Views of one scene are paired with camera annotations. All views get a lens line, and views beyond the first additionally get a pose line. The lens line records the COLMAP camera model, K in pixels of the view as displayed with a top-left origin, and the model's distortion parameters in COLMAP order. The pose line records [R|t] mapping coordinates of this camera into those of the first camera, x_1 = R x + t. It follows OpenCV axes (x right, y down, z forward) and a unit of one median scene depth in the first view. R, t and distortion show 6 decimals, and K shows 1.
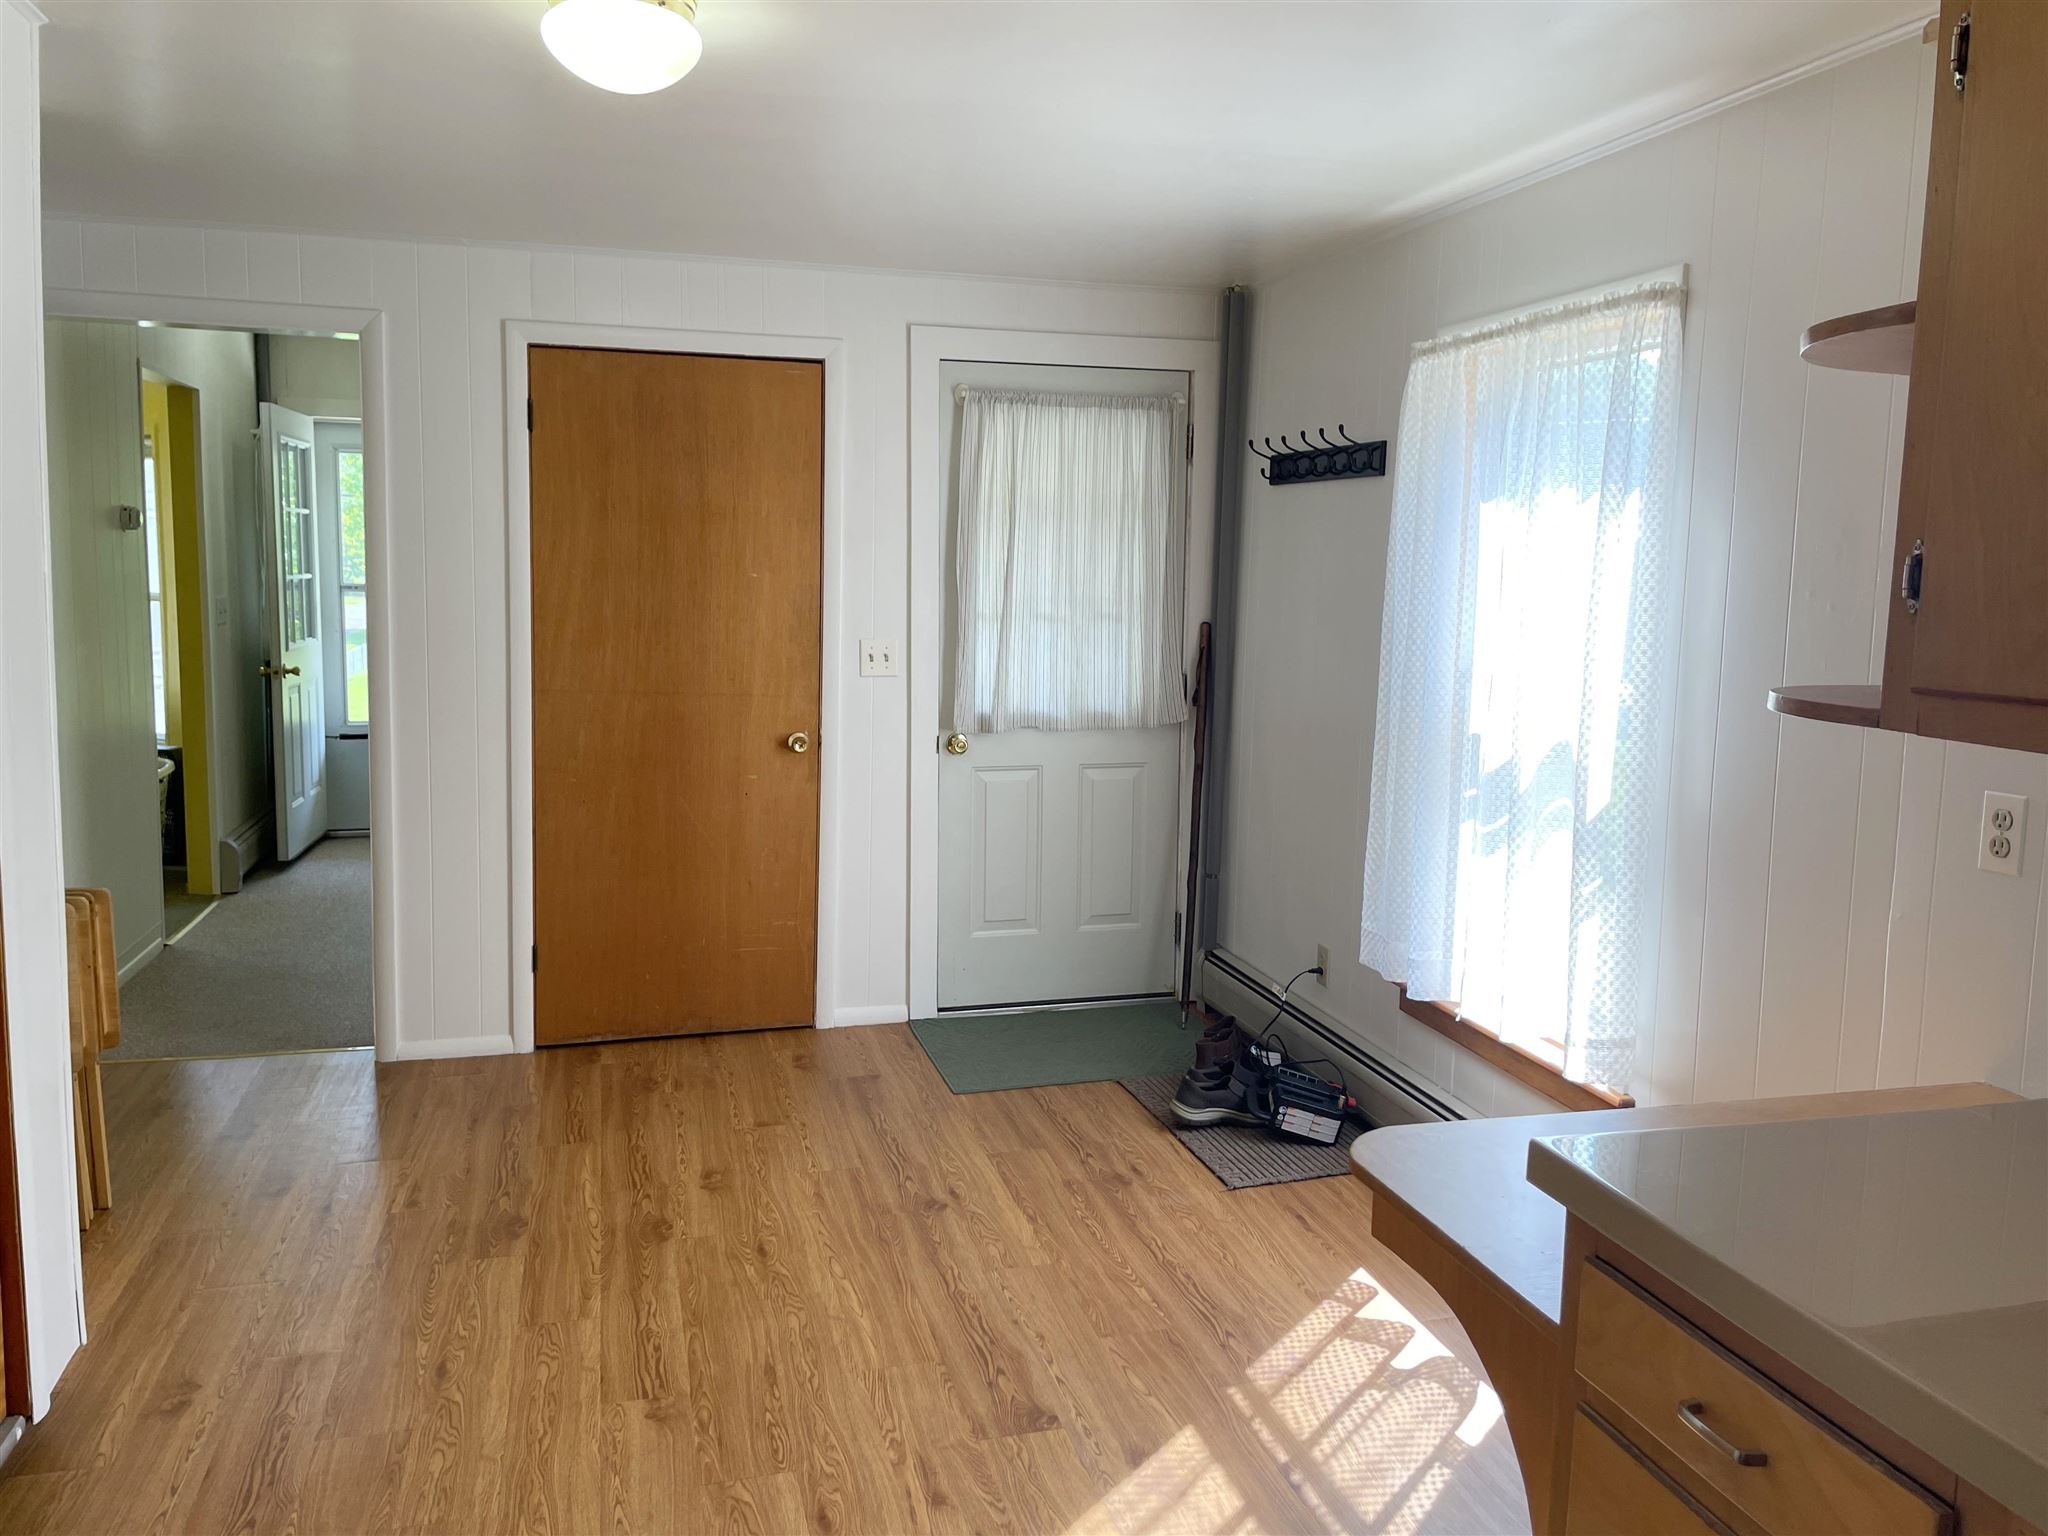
lens RADIAL K [[1551.2, 0, 1026.9], [0, 1551.2, 766.2], [0, 0, 1]] dist [0.034790, 0.001291]
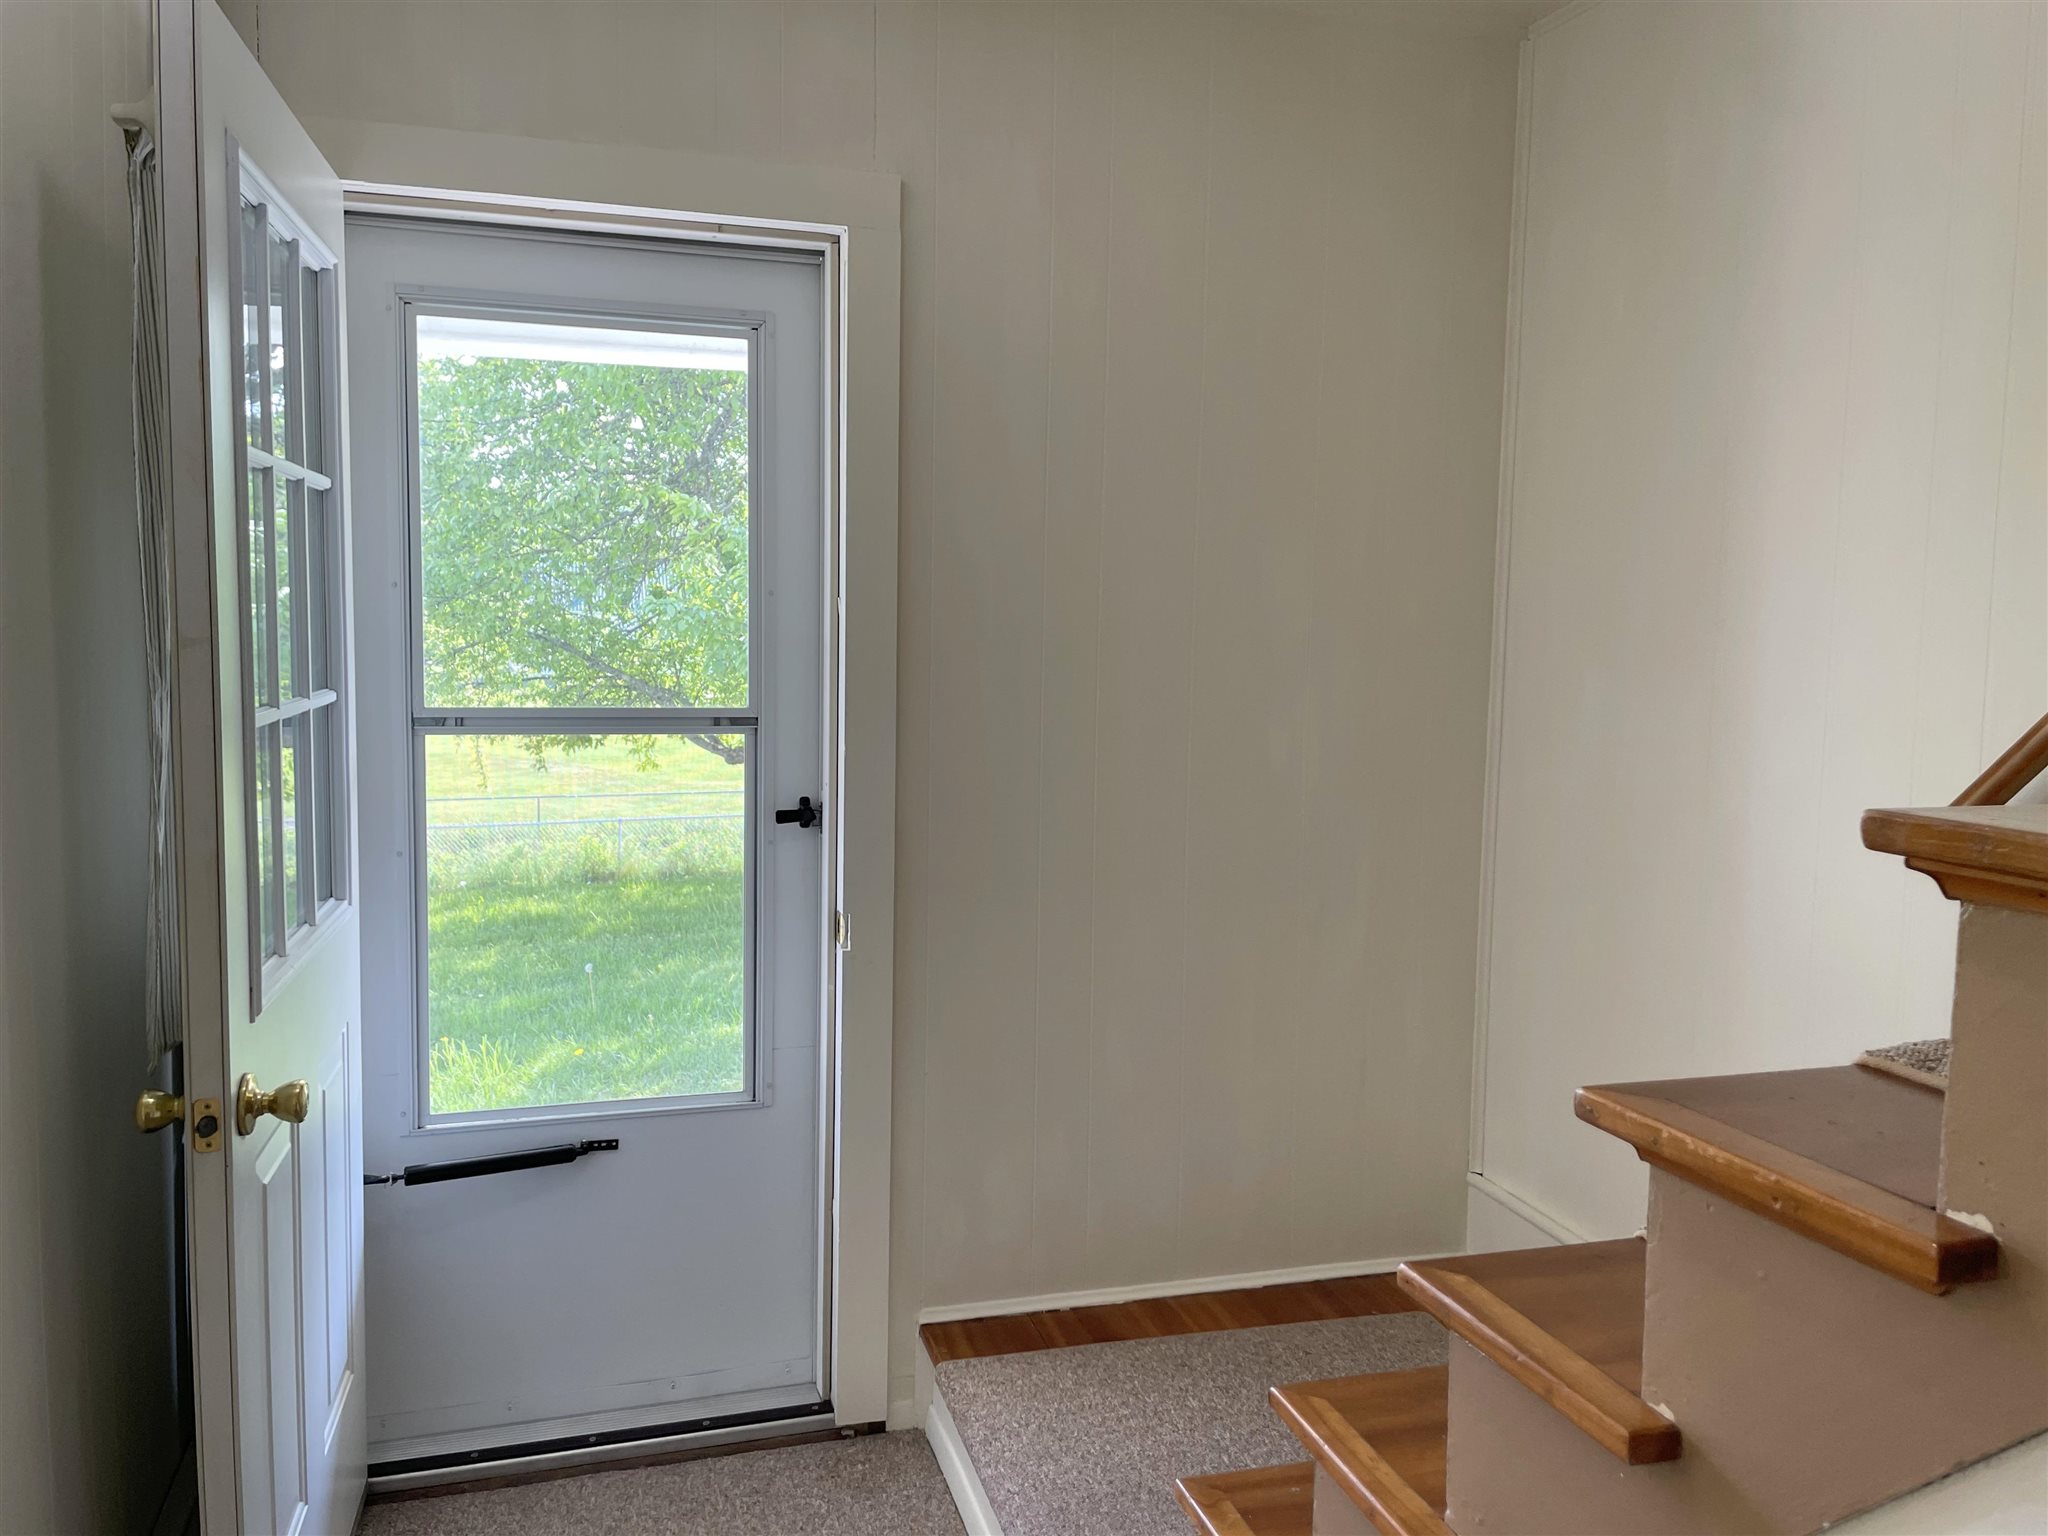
lens RADIAL K [[1551.2, 0, 1022.5], [0, 1551.2, 765.1], [0, 0, 1]] dist [0.034790, 0.001291]
pose [[0.999628, -0.006653, 0.026458, -0.341170], [0.007438, 0.999531, -0.029707, -0.100799], [-0.026248, 0.029893, 0.999208, 0.713044]]
